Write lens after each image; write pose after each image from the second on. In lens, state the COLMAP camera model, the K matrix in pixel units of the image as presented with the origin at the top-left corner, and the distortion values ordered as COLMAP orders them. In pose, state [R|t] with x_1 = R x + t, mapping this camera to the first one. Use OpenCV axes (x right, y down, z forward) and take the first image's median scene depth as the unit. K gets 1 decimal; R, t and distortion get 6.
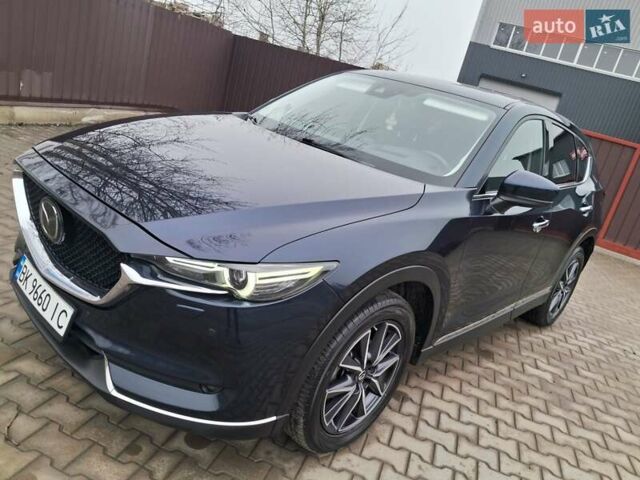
lens RADIAL K [[510.5, 0, 320.3], [0, 510.5, 232.9], [0, 0, 1]] dist [-0.016380, -0.007888]
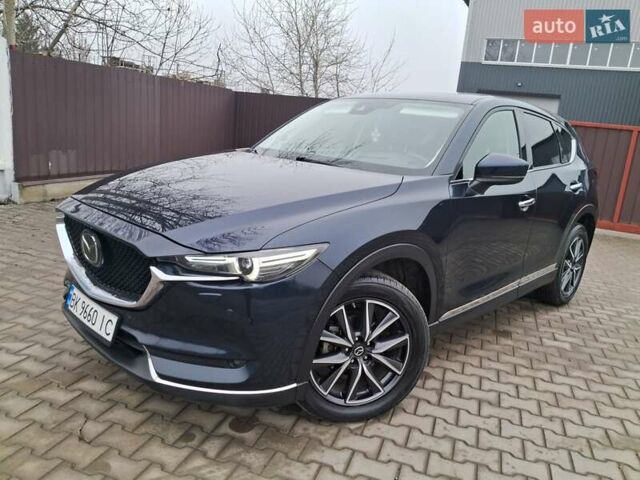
lens RADIAL K [[505.8, 0, 318.2], [0, 505.8, 229.5], [0, 0, 1]] dist [0.010197, -0.050797]
pose [[0.986737, -0.155525, -0.046487, 0.032955], [0.150899, 0.984407, -0.090399, 0.073306], [0.059821, 0.082185, 0.994820, -0.103404]]
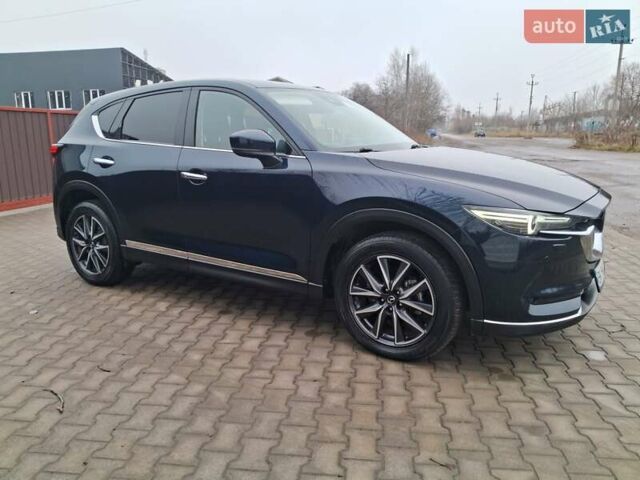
lens RADIAL K [[496.3, 0, 320.0], [0, 496.3, 240.0], [0, 0, 1]] dist [0.054012, -0.121060]
pose [[-0.199298, -0.437278, 0.876965, -1.136323], [0.240959, 0.845574, 0.476386, -0.610526], [-0.949852, 0.306255, -0.063155, 1.277088]]
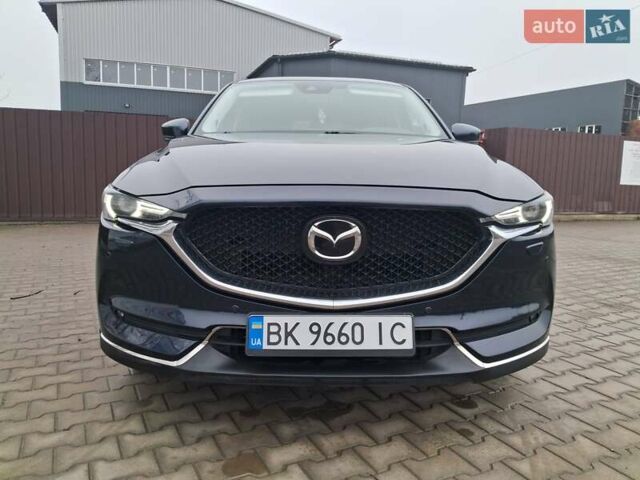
lens RADIAL K [[495.0, 0, 321.8], [0, 495.0, 242.5], [0, 0, 1]] dist [0.050286, -0.114030]
pose [[0.689356, -0.327944, 0.645942, -0.698171], [0.352707, 0.930781, 0.096145, -0.072934], [-0.632761, 0.161550, 0.757307, 0.248390]]
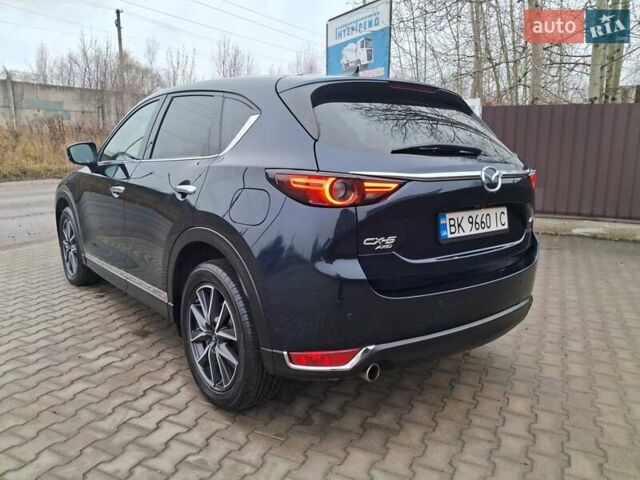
lens RADIAL K [[495.0, 0, 321.8], [0, 495.0, 242.5], [0, 0, 1]] dist [0.050286, -0.114030]
pose [[-0.133384, -0.063371, -0.989036, 1.517908], [-0.326618, 0.945012, -0.016502, -0.042000], [0.935697, 0.320836, -0.146748, 1.707351]]
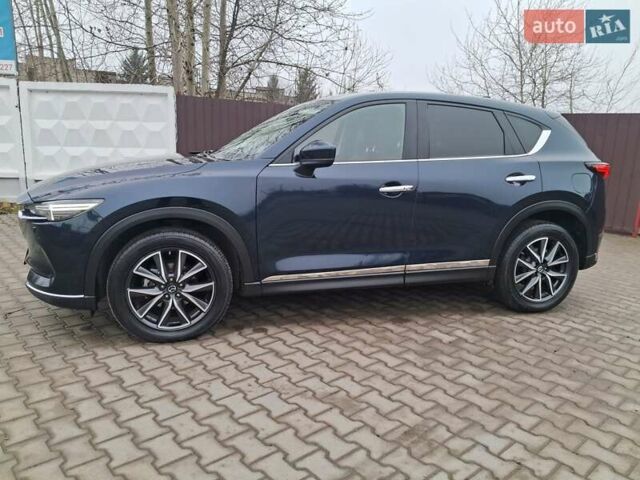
lens RADIAL K [[512.5, 0, 333.4], [0, 512.5, 239.4], [0, 0, 1]] dist [0.050715, -0.003055]
pose [[0.864760, -0.126392, -0.486019, 0.875785], [0.040564, 0.982227, -0.183259, 0.313578], [0.500544, 0.138760, 0.854518, -0.058468]]
